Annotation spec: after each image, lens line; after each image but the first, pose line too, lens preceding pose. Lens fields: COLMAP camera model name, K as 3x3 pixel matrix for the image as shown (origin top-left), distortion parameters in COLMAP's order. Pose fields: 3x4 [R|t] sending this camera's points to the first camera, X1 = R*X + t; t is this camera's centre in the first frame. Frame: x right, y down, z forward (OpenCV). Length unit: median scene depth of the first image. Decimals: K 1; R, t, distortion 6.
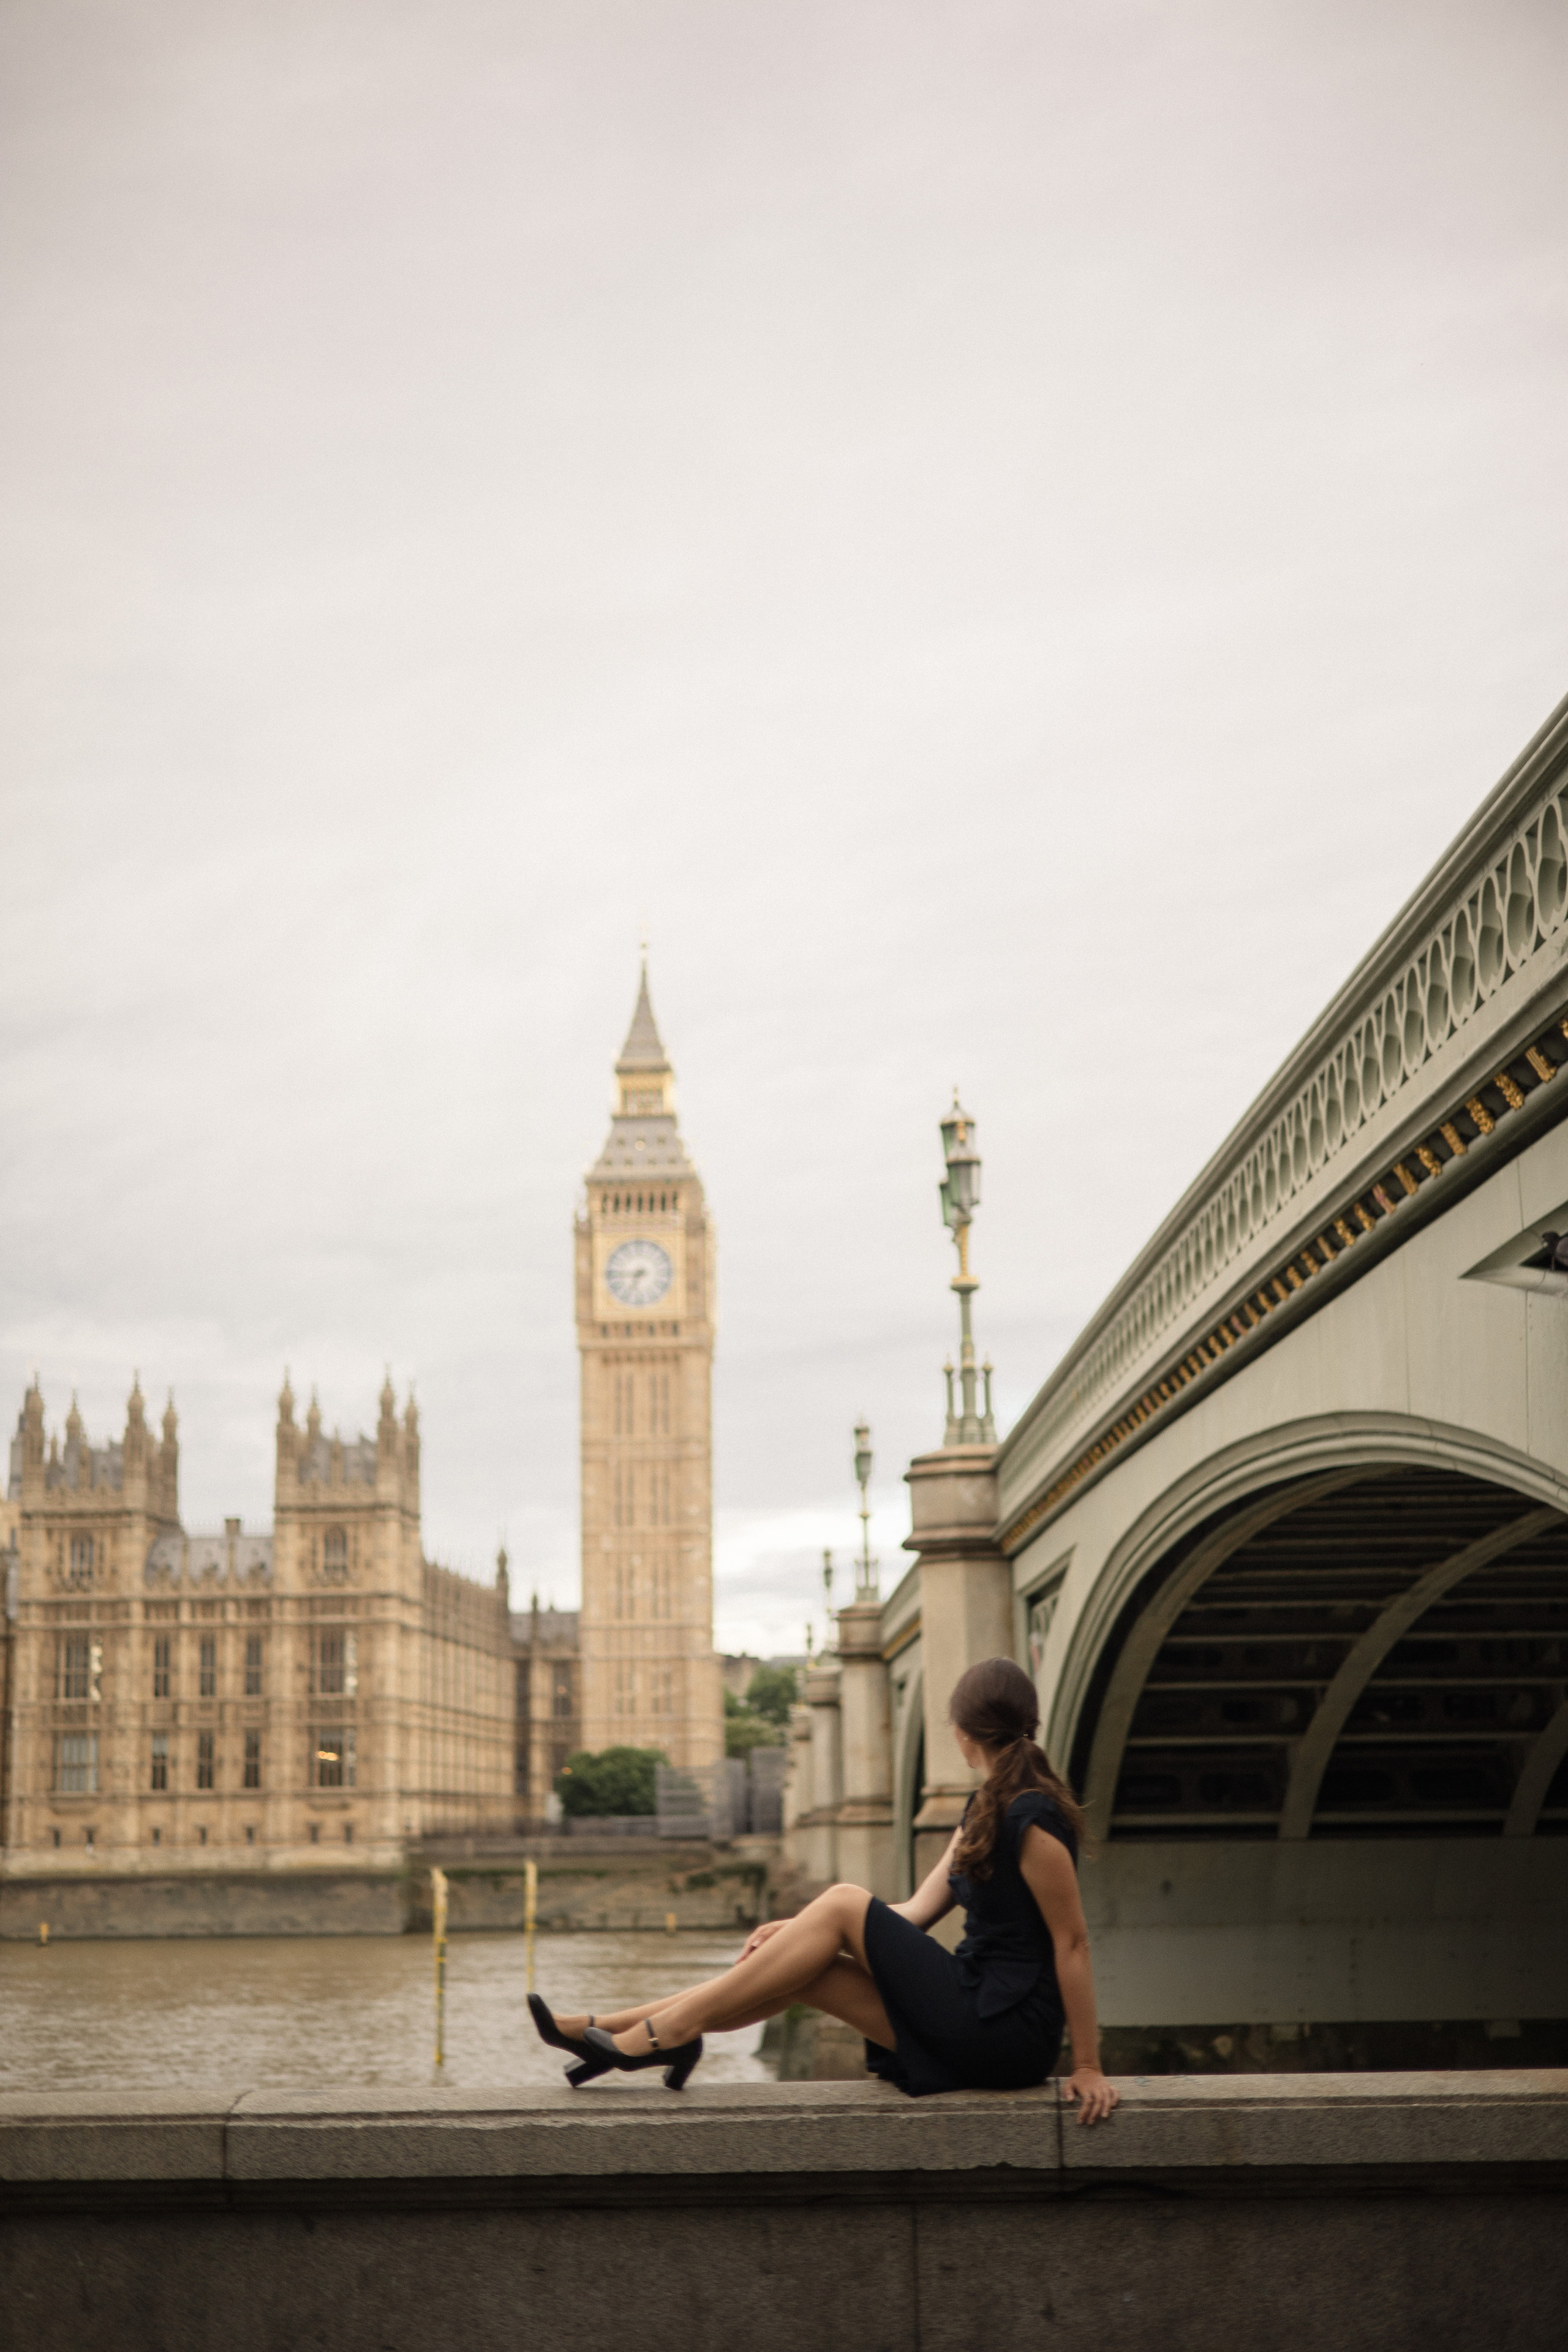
lens RADIAL K [[3256.9, 0, 760.0], [0, 3256.9, 1203.2], [0, 0, 1]] dist [0.038721, -0.249660]
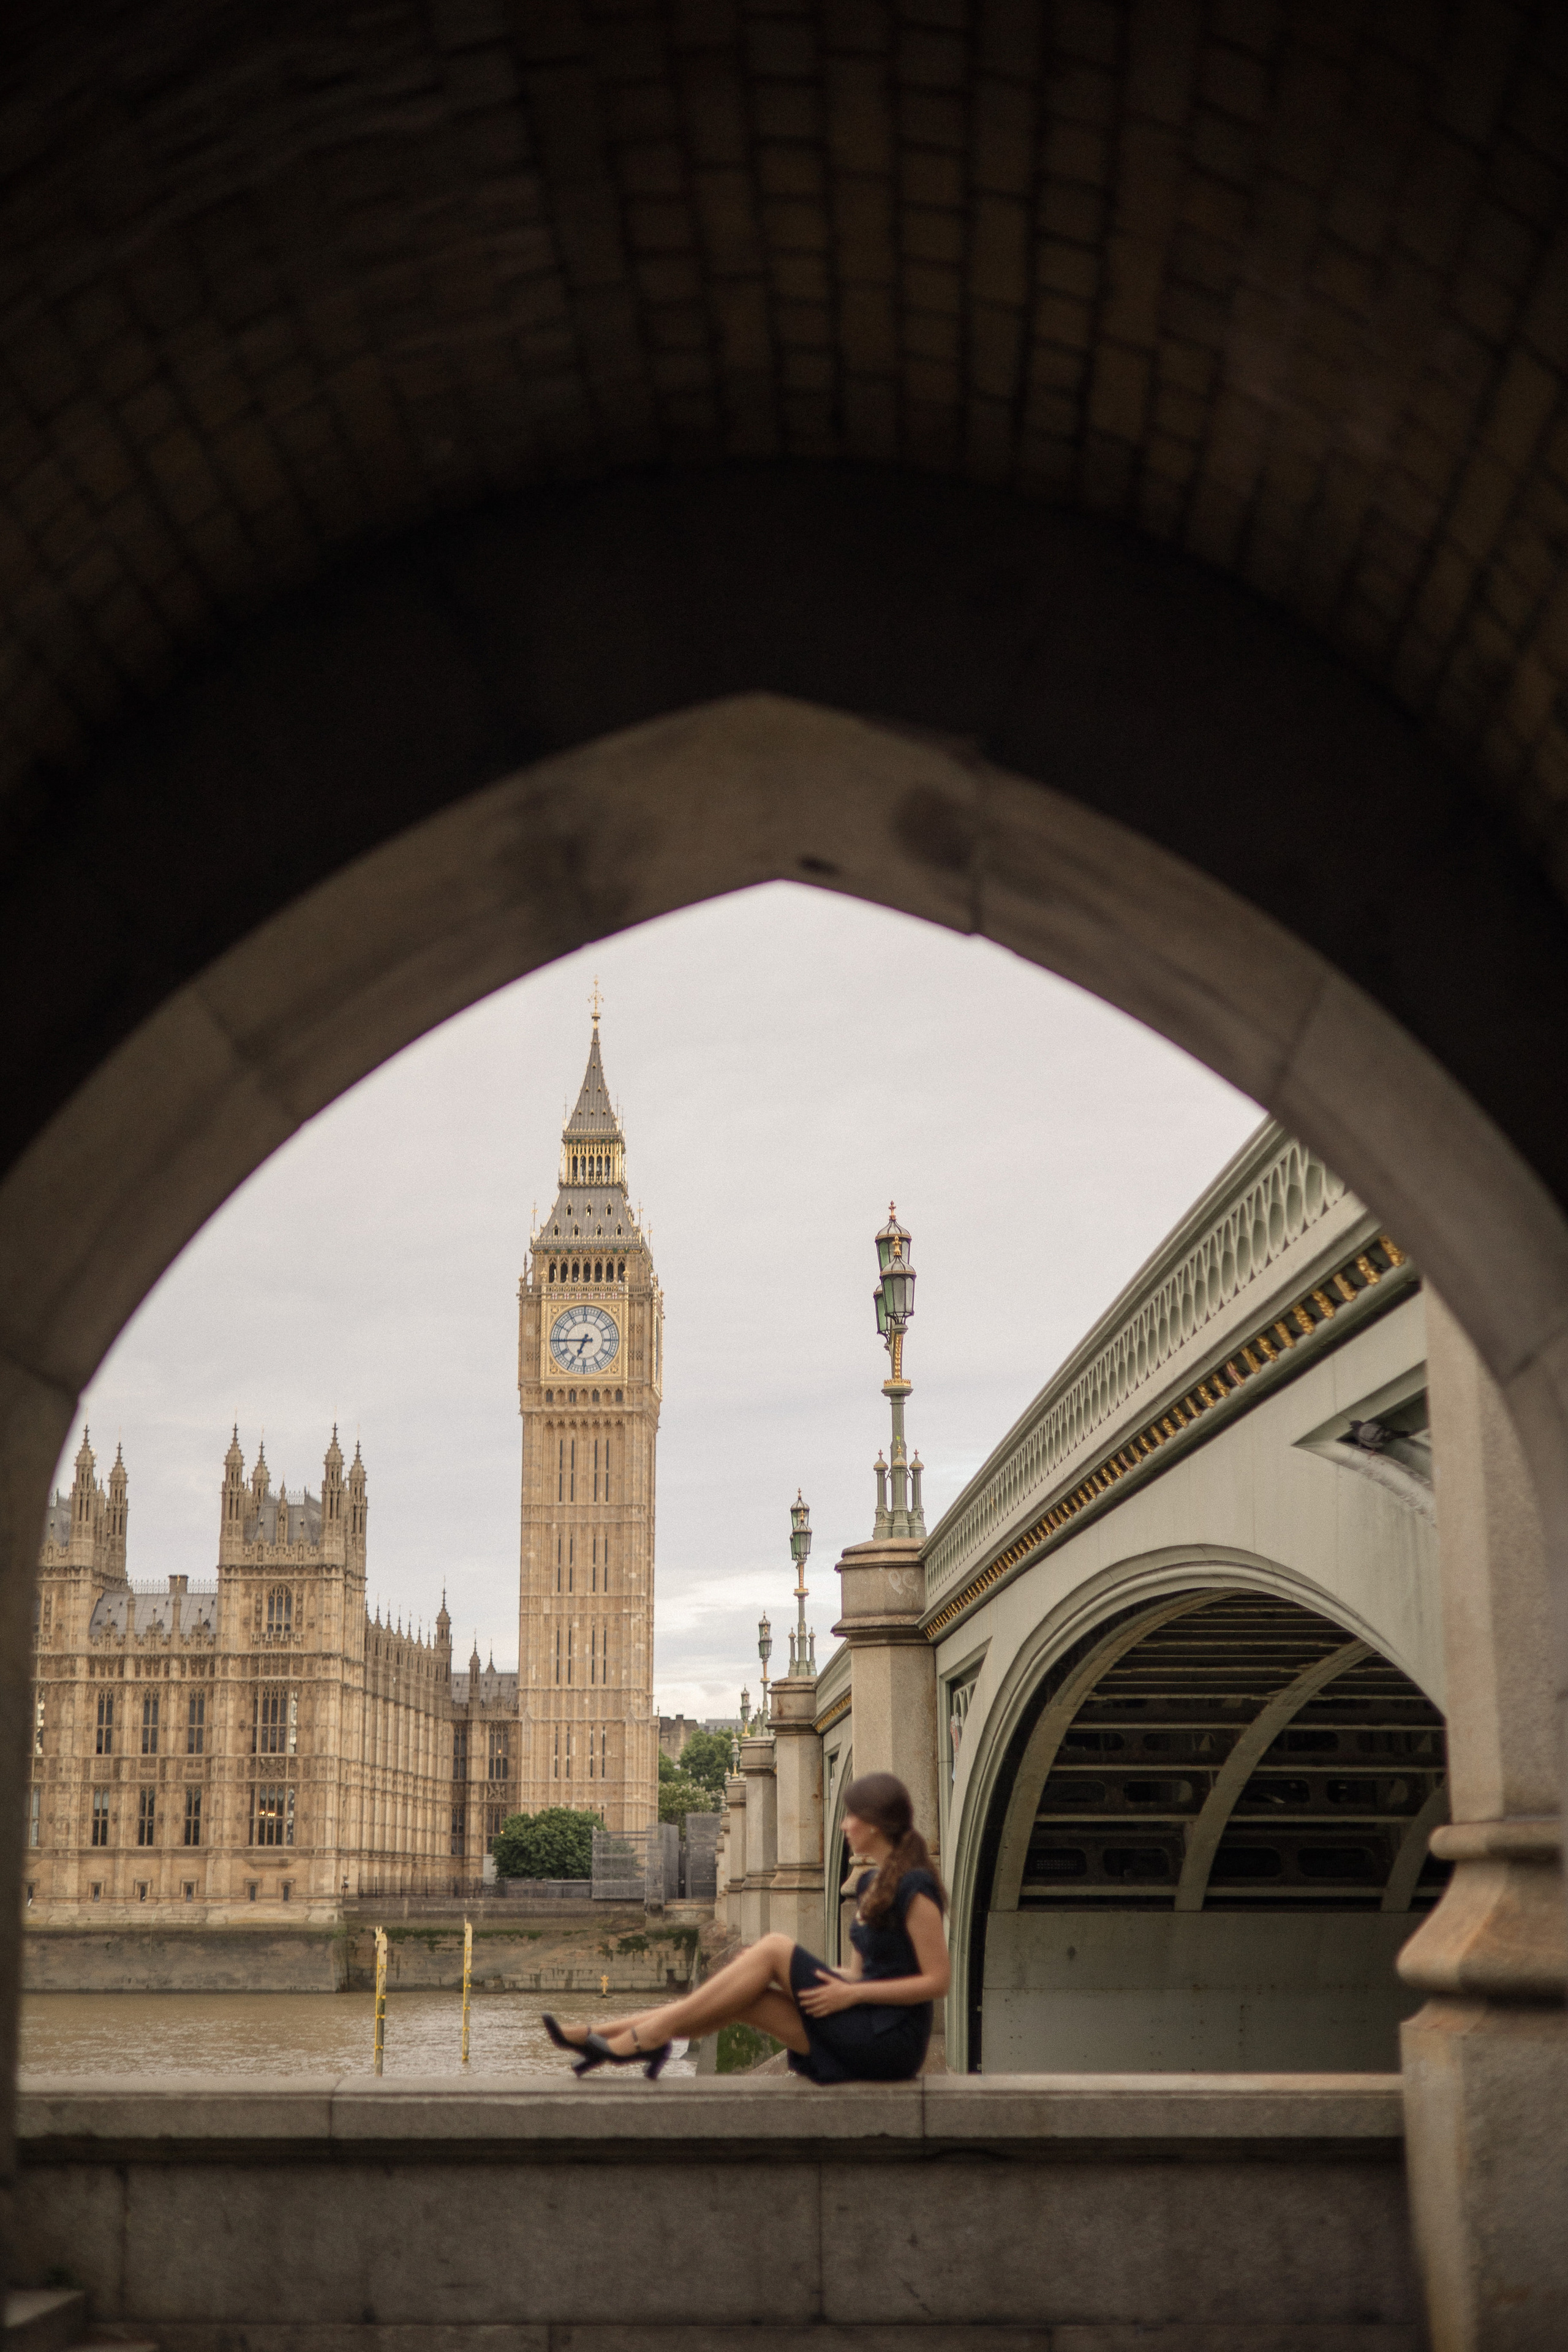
lens RADIAL K [[3243.3, 0, 757.1], [0, 3243.3, 1186.9], [0, 0, 1]] dist [0.047370, -0.235460]
pose [[0.999686, 0.019411, 0.015863, -0.000386], [-0.019016, 0.999514, -0.024711, -0.002966], [-0.016335, 0.024401, 0.999569, -0.015456]]
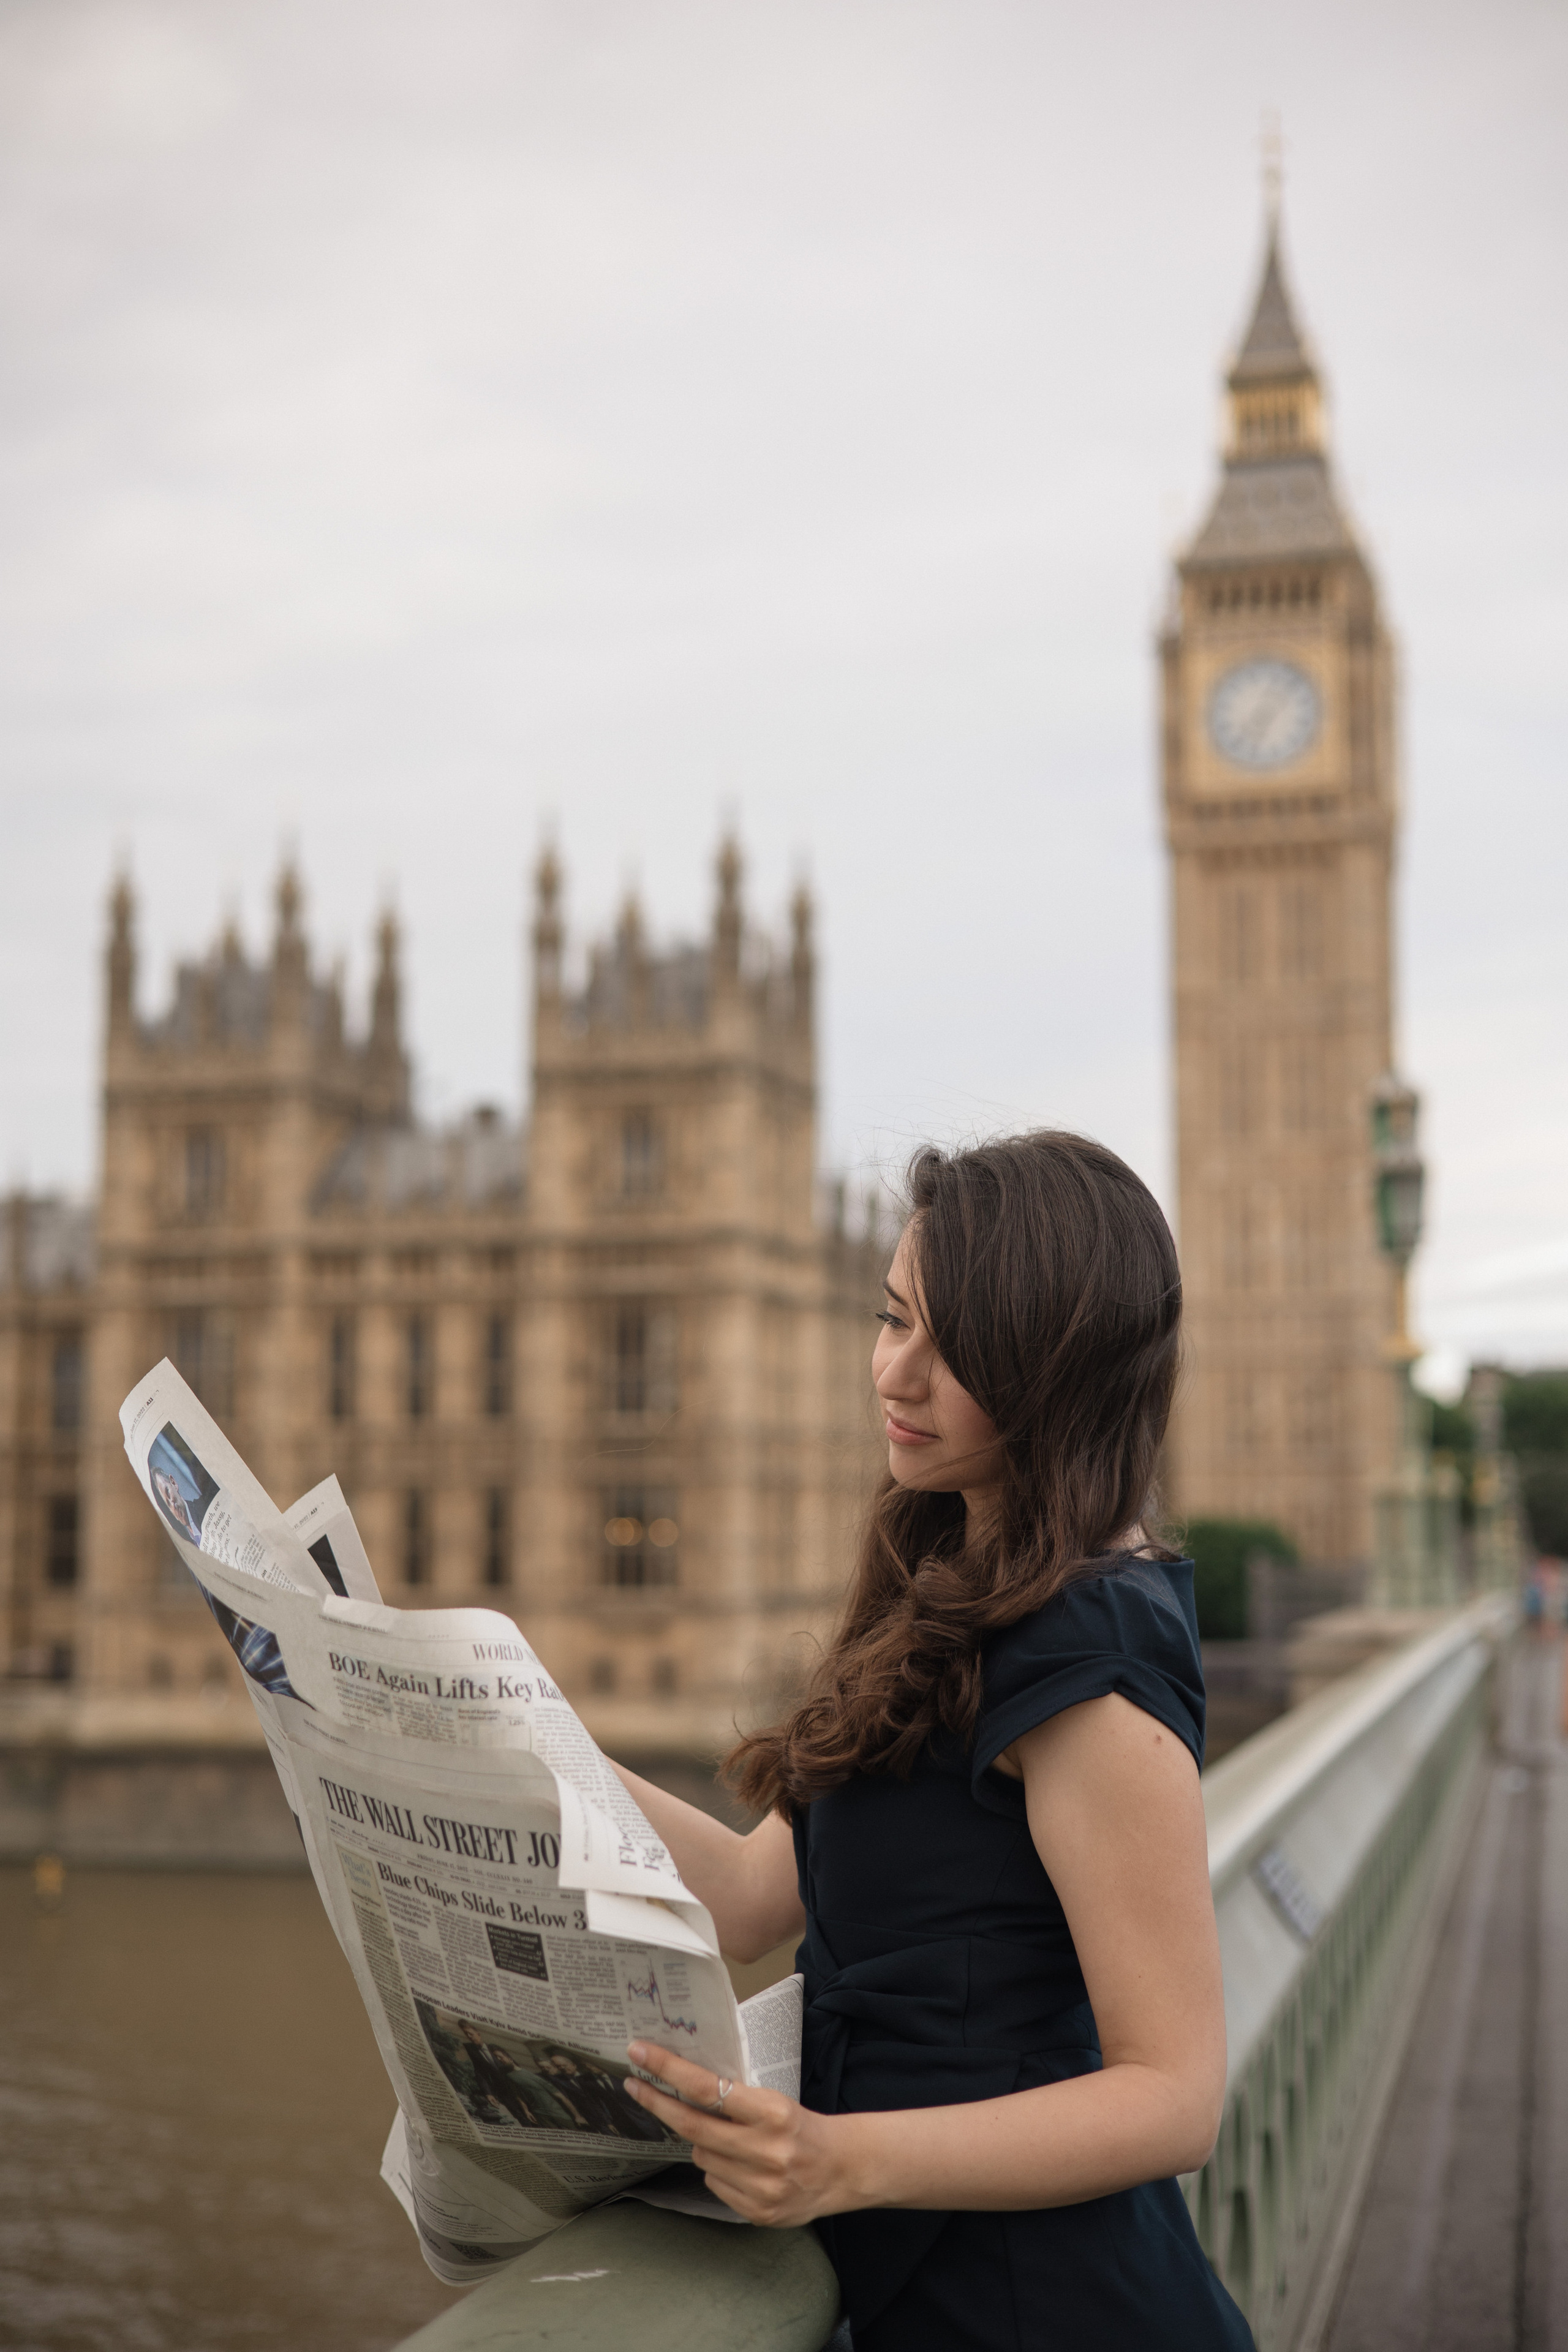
lens RADIAL K [[3408.3, 0, 785.0], [0, 3408.3, 1141.0], [0, 0, 1]] dist [0.032028, -0.031853]
pose [[0.976360, -0.012441, -0.215795, 0.013576], [0.027918, 0.997238, 0.068822, 0.066995], [0.214342, -0.073219, 0.974010, 0.462371]]
